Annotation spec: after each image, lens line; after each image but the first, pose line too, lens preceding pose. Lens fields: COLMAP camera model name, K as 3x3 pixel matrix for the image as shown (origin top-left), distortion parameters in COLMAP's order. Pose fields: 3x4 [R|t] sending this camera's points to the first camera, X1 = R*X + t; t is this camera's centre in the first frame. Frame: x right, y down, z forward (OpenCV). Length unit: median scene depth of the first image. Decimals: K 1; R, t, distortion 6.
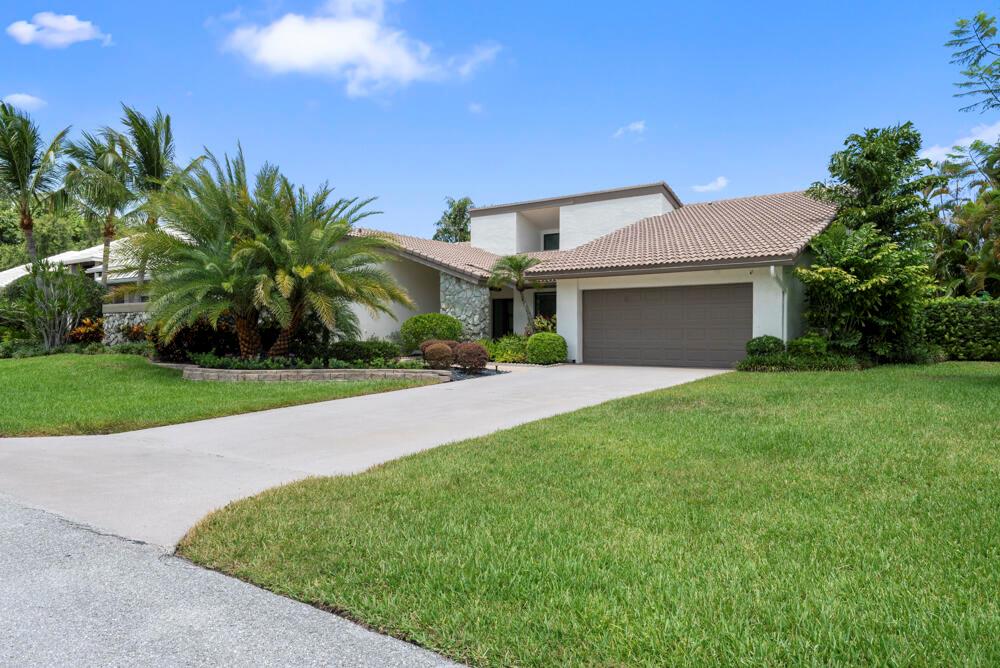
lens RADIAL K [[717.7, 0, 499.7], [0, 717.7, 336.6], [0, 0, 1]] dist [0.006697, -0.000028]
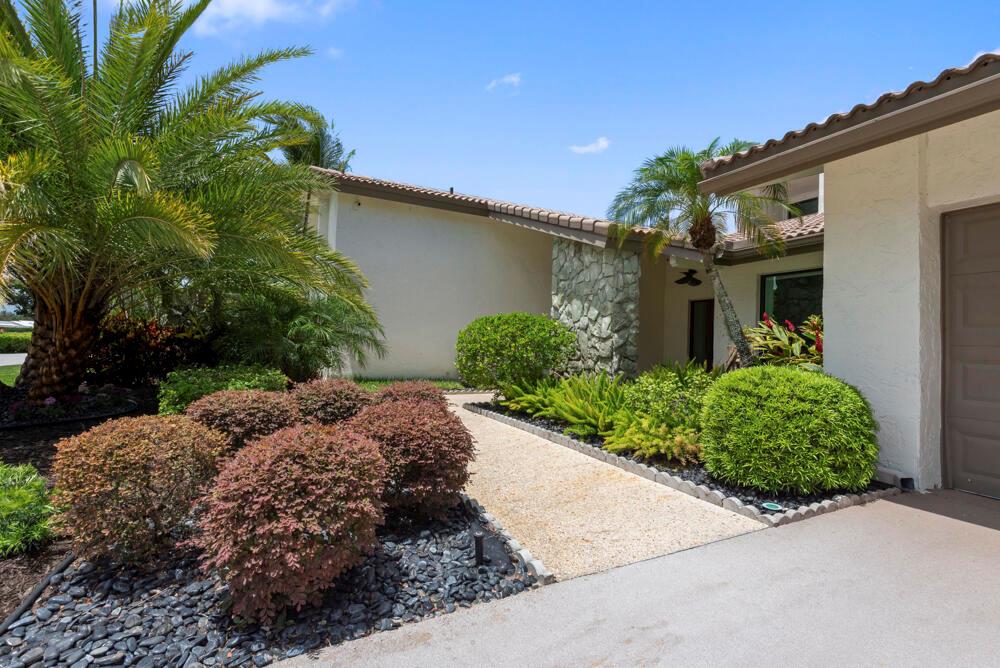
lens RADIAL K [[457.5, 0, 496.5], [0, 457.5, 329.8], [0, 0, 1]] dist [0.001469, -0.005838]
pose [[0.870716, 0.020371, -0.491364, 0.051192], [-0.047438, 0.997962, -0.042689, -0.006369], [0.489493, 0.060479, 0.869907, 0.730246]]
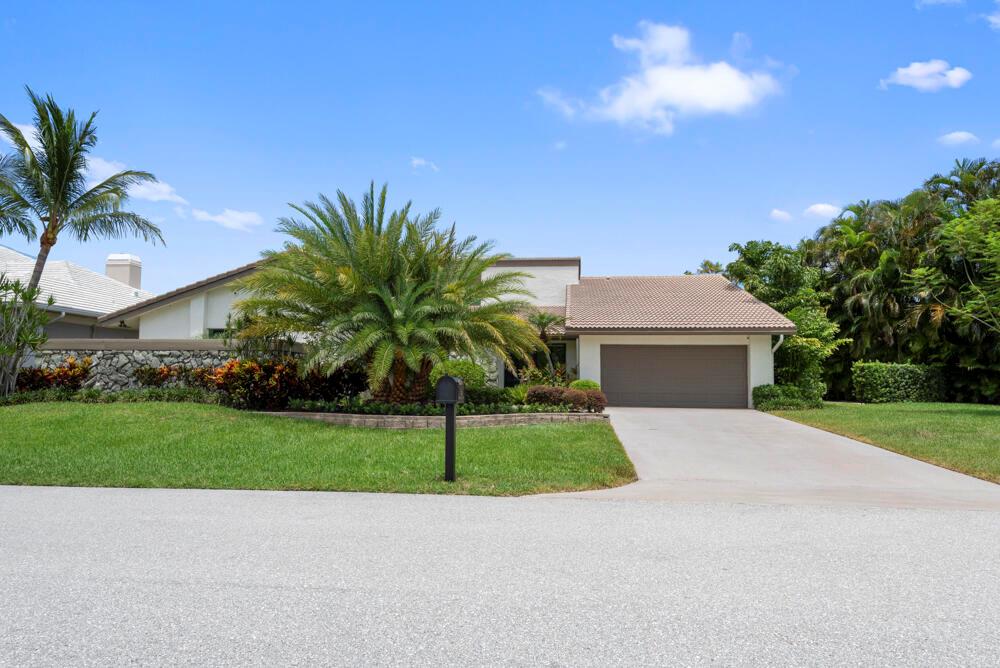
lens RADIAL K [[658.4, 0, 499.8], [0, 658.4, 334.5], [0, 0, 1]] dist [0.000693, 0.000004]
pose [[0.862507, 0.041692, 0.504326, -0.550559], [-0.008472, 0.997650, -0.067986, -0.004902], [-0.505975, 0.054366, 0.860833, 0.120058]]
